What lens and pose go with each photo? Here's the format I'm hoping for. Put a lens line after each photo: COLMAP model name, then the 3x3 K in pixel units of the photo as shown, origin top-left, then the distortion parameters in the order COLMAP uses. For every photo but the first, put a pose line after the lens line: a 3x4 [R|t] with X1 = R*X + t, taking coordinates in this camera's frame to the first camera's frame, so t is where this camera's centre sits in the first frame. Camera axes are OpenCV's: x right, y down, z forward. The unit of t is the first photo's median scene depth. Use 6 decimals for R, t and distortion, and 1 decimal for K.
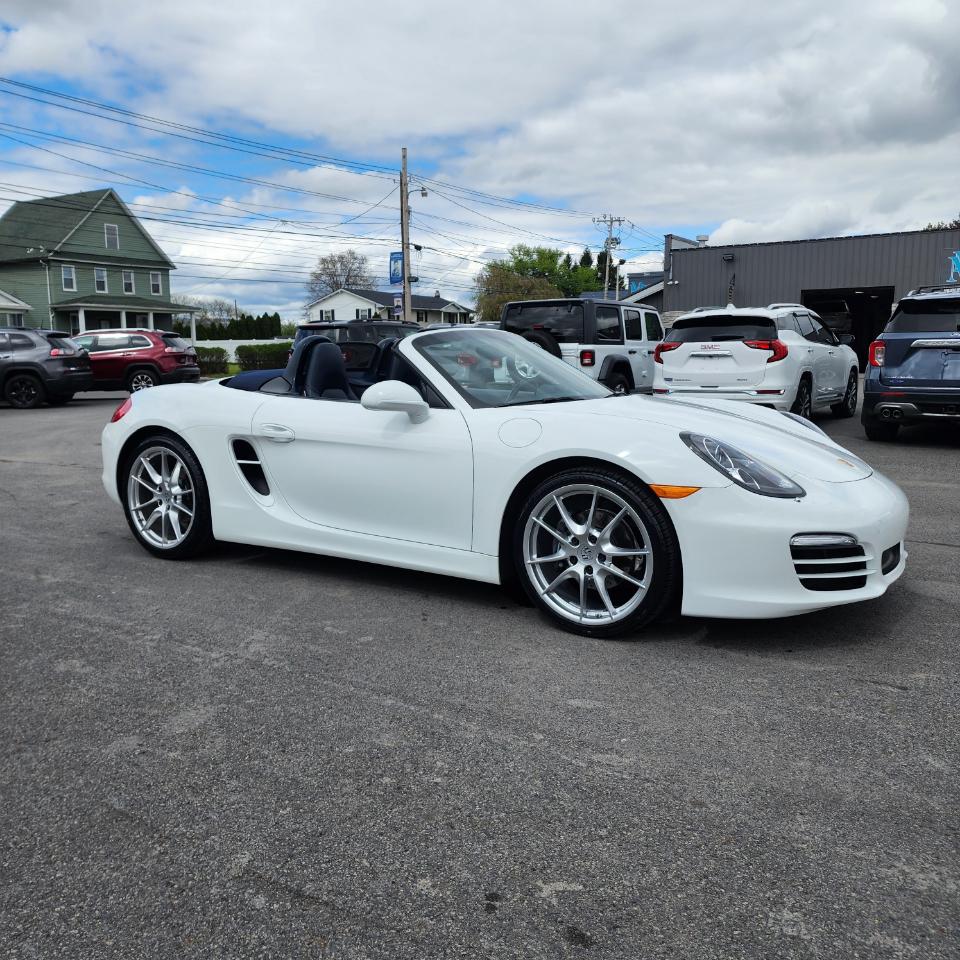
lens RADIAL K [[848.6, 0, 481.4], [0, 848.6, 473.2], [0, 0, 1]] dist [0.063960, -0.054284]
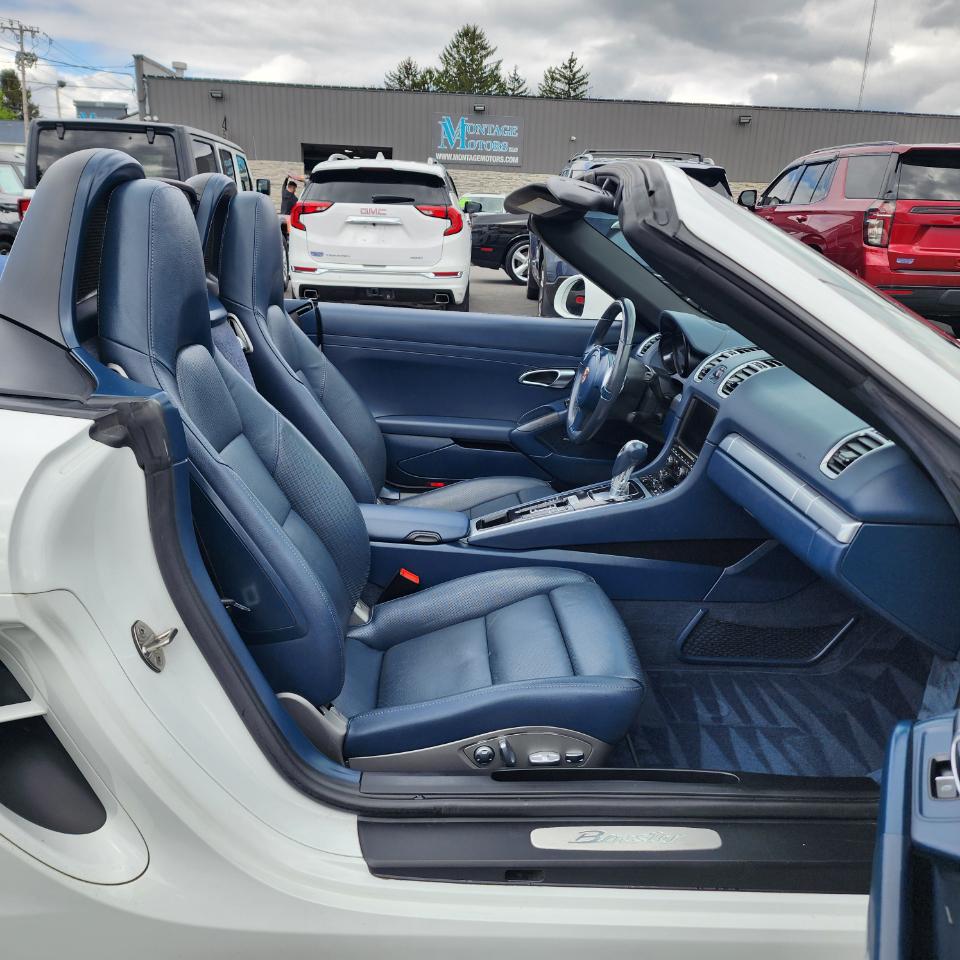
lens RADIAL K [[848.6, 0, 484.8], [0, 848.6, 494.7], [0, 0, 1]] dist [0.063960, -0.054284]
pose [[0.816598, -0.144706, 0.558774, -0.261870], [0.041405, 0.980256, 0.193349, -0.102310], [-0.575720, -0.134752, 0.806467, 0.690962]]
